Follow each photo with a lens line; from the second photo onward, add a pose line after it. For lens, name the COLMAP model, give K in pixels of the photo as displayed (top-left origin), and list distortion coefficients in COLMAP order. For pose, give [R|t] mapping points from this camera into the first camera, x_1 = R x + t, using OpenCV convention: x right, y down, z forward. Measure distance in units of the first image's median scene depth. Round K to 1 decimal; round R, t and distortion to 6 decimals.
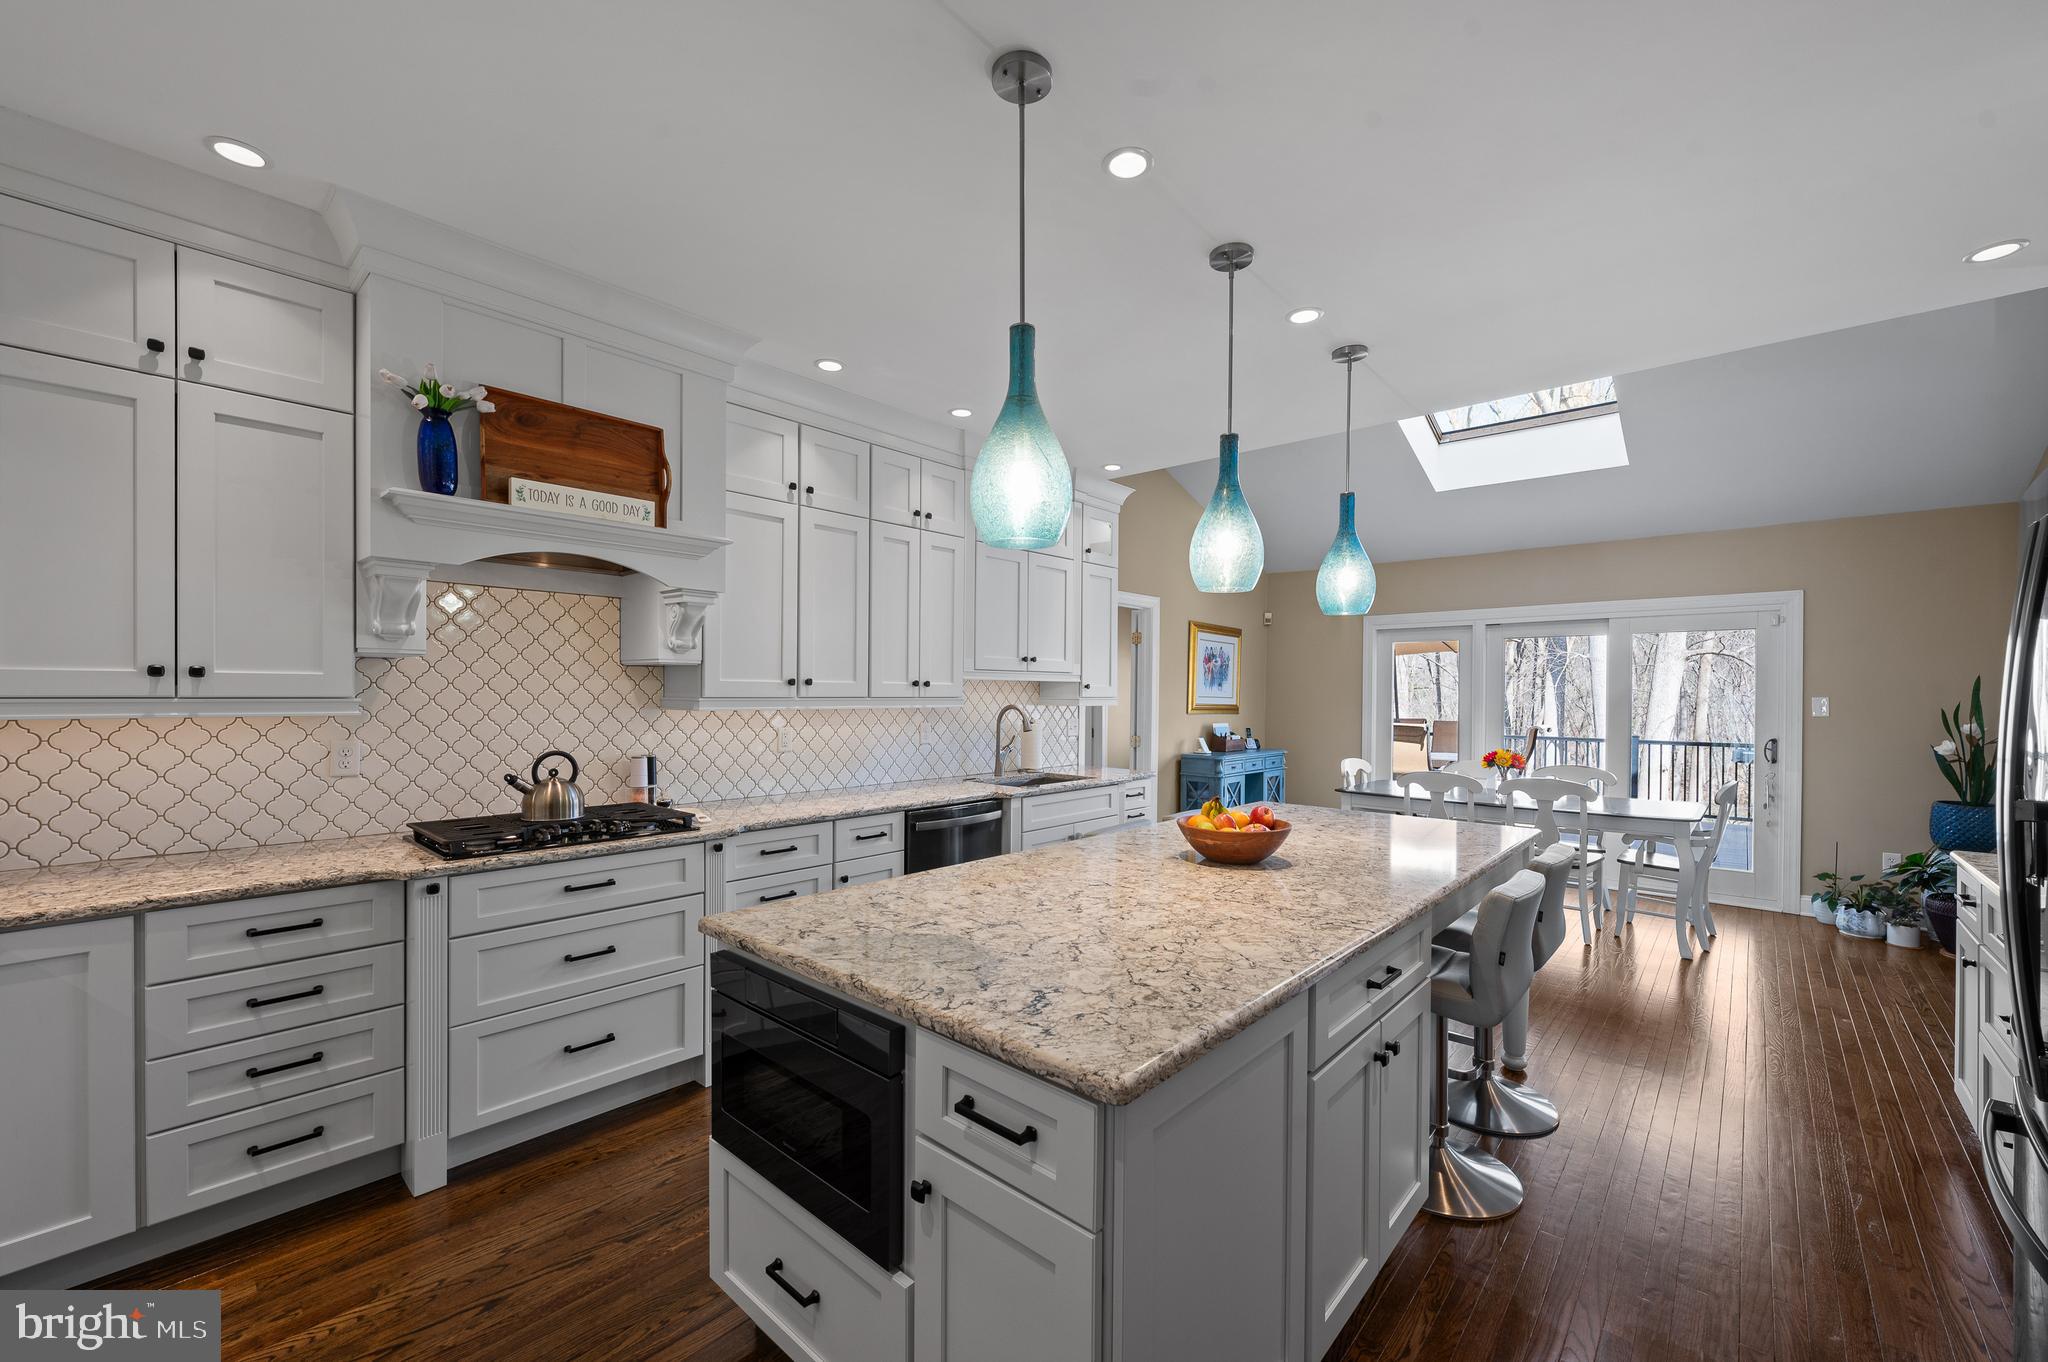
lens RADIAL K [[823.9, 0, 1023.0], [0, 823.9, 702.1], [0, 0, 1]] dist [-0.000612, 0.000120]
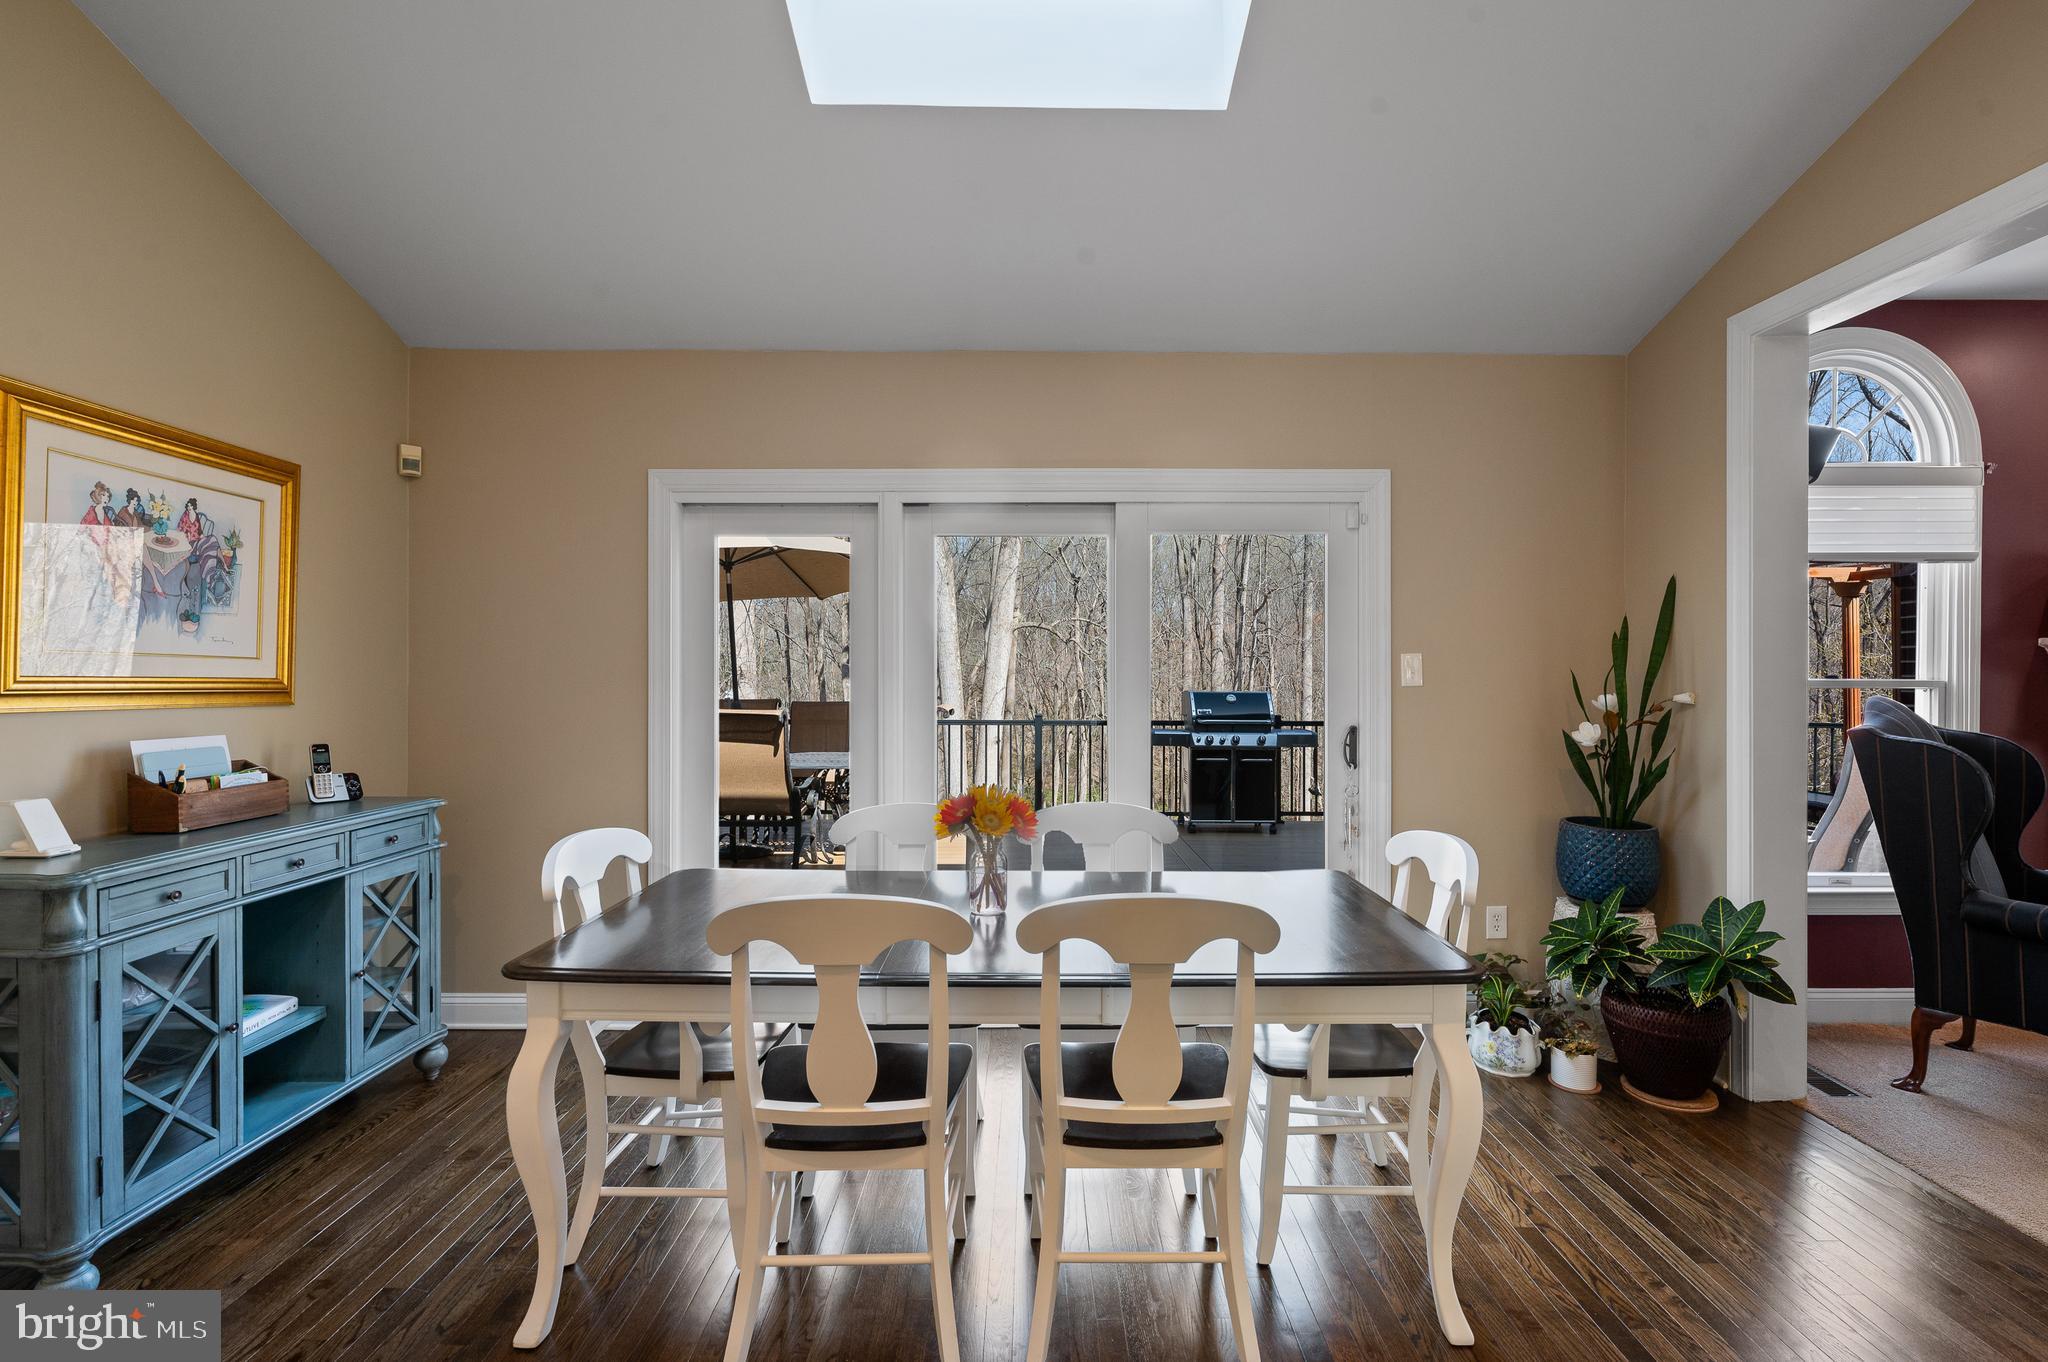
lens RADIAL K [[893.6, 0, 1030.4], [0, 893.6, 680.2], [0, 0, 1]] dist [-0.004079, -0.000209]
pose [[0.742519, -0.011435, 0.669727, 0.256252], [0.010116, 0.999932, 0.005856, 0.005138], [-0.669748, 0.002427, 0.742584, 0.537842]]
